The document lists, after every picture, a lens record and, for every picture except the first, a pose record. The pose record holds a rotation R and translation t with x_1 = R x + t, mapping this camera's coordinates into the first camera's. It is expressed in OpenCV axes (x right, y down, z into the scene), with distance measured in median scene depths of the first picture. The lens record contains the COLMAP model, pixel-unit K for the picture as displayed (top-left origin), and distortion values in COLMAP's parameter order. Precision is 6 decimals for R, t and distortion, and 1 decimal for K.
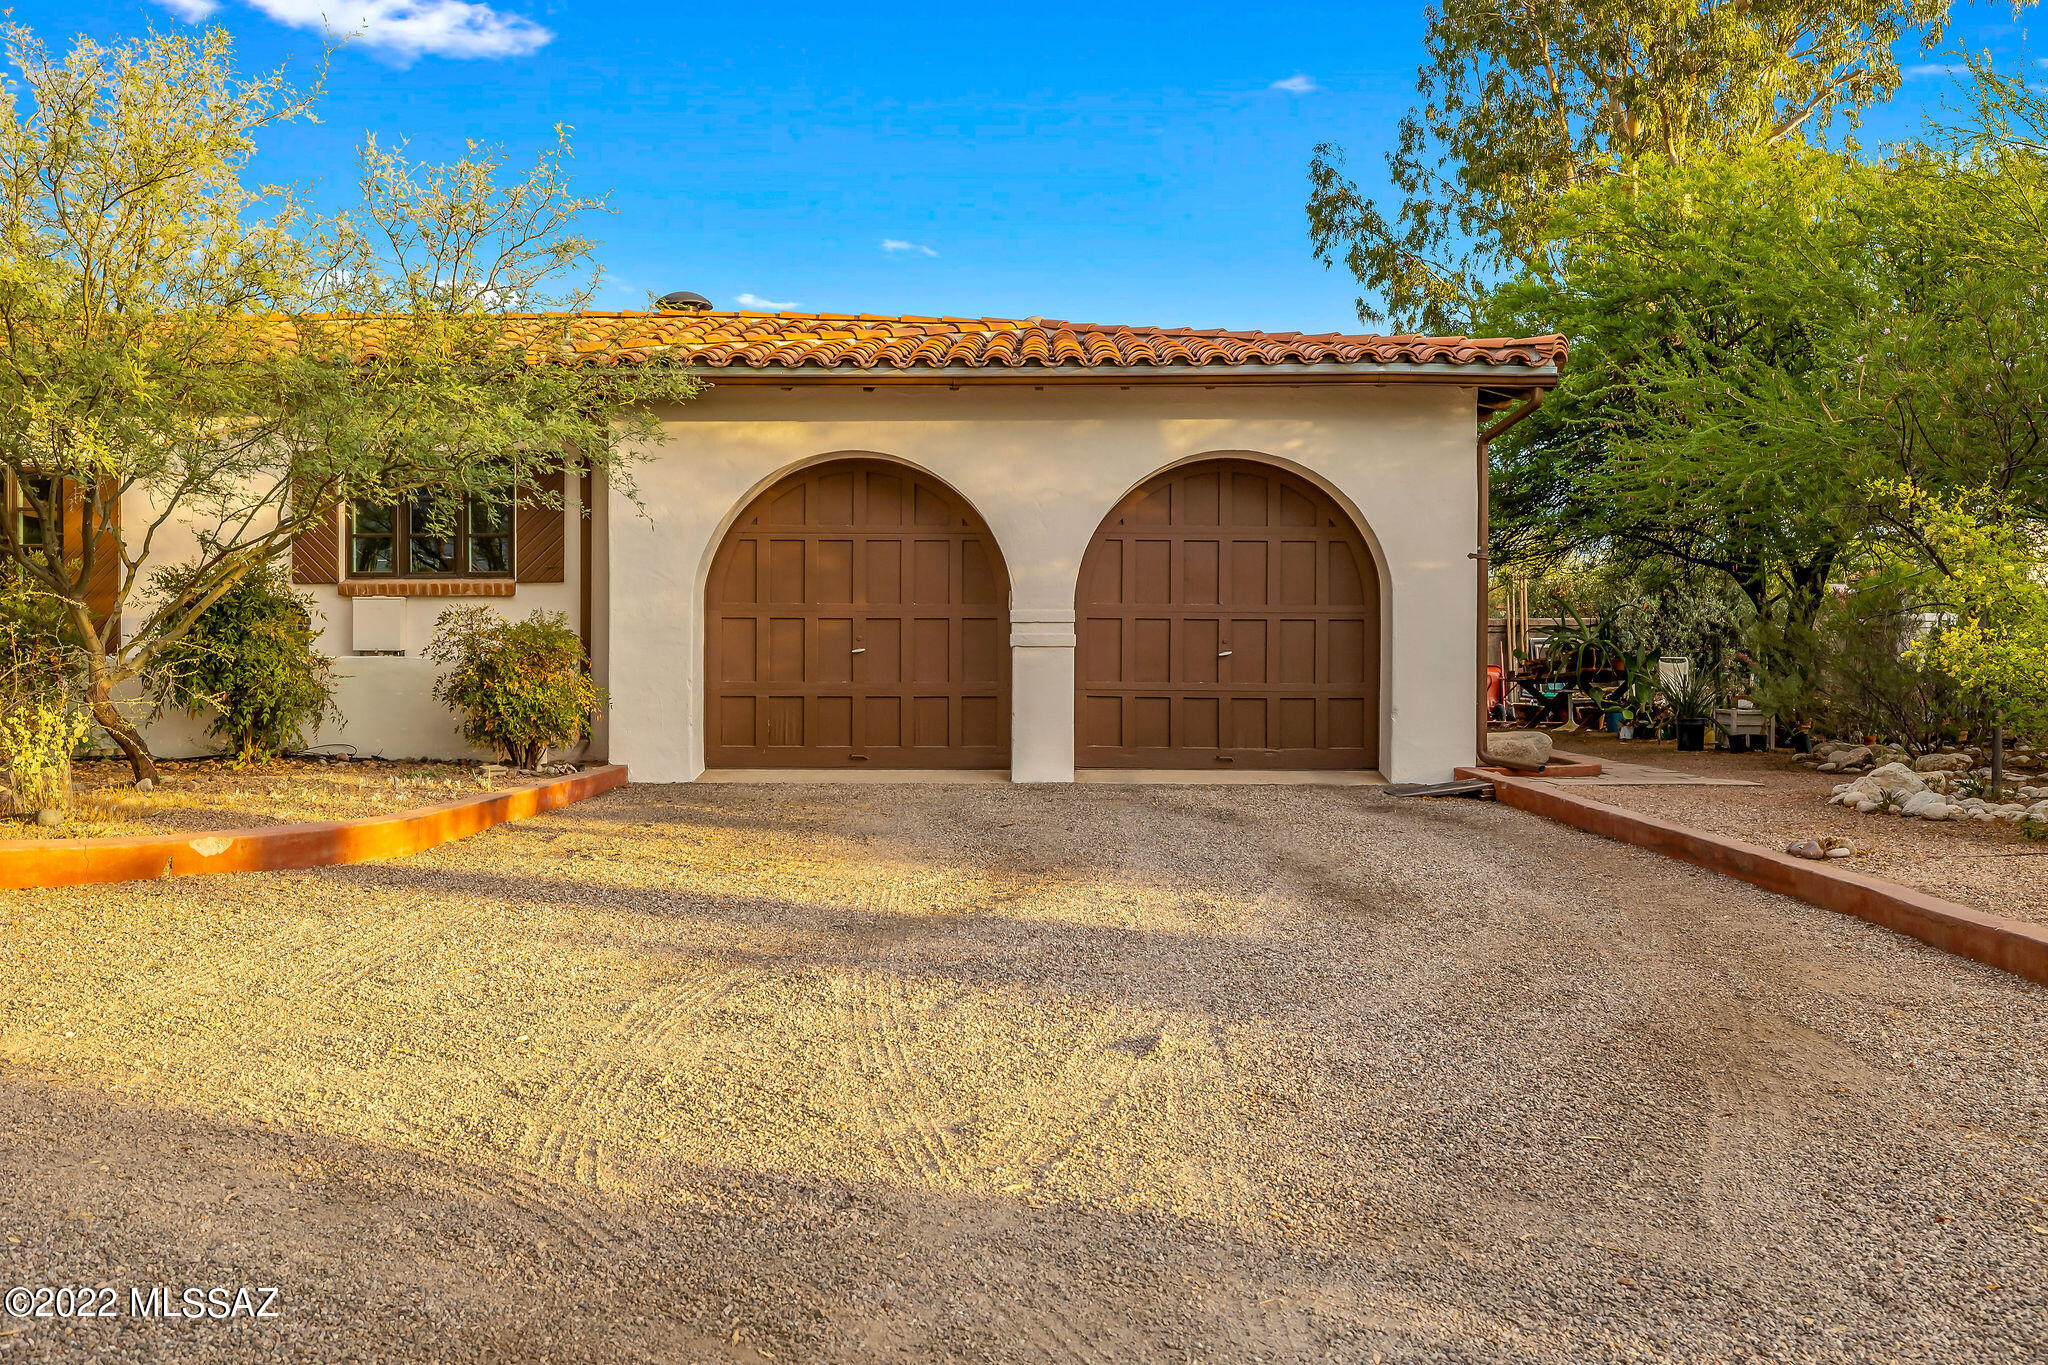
lens RADIAL K [[1749.4, 0, 1024.9], [0, 1749.4, 673.2], [0, 0, 1]] dist [-0.010683, 0.001155]
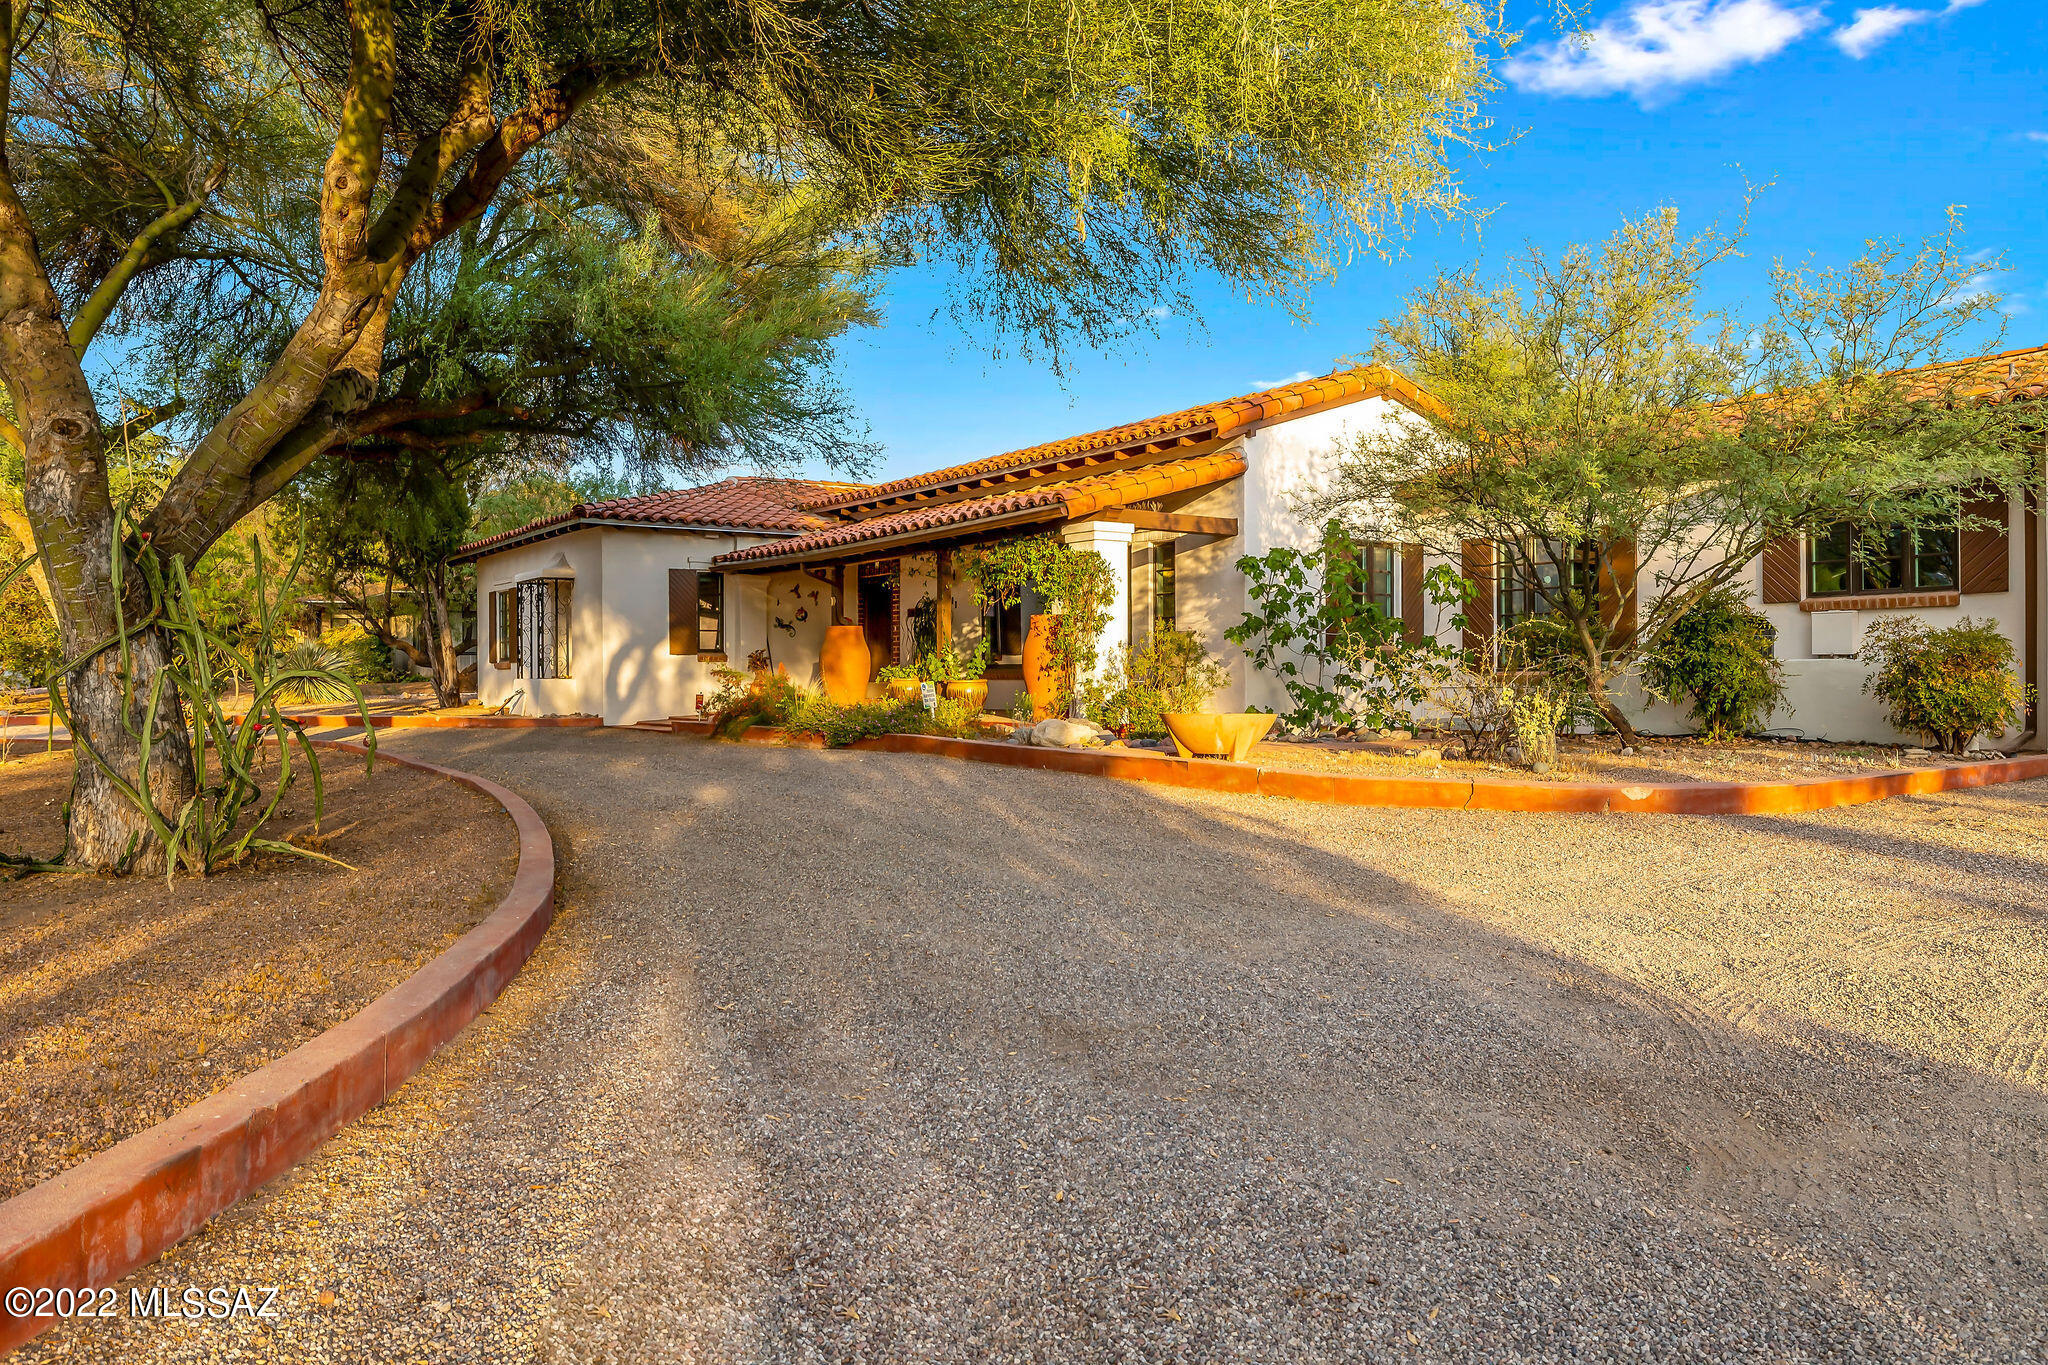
lens RADIAL K [[1419.0, 0, 1022.9], [0, 1419.0, 688.0], [0, 0, 1]] dist [0.004440, 0.000253]
pose [[0.576417, 0.004451, -0.817144, 0.138199], [0.003321, 0.999964, 0.007790, 0.001347], [0.817149, -0.007204, 0.576381, -0.059966]]
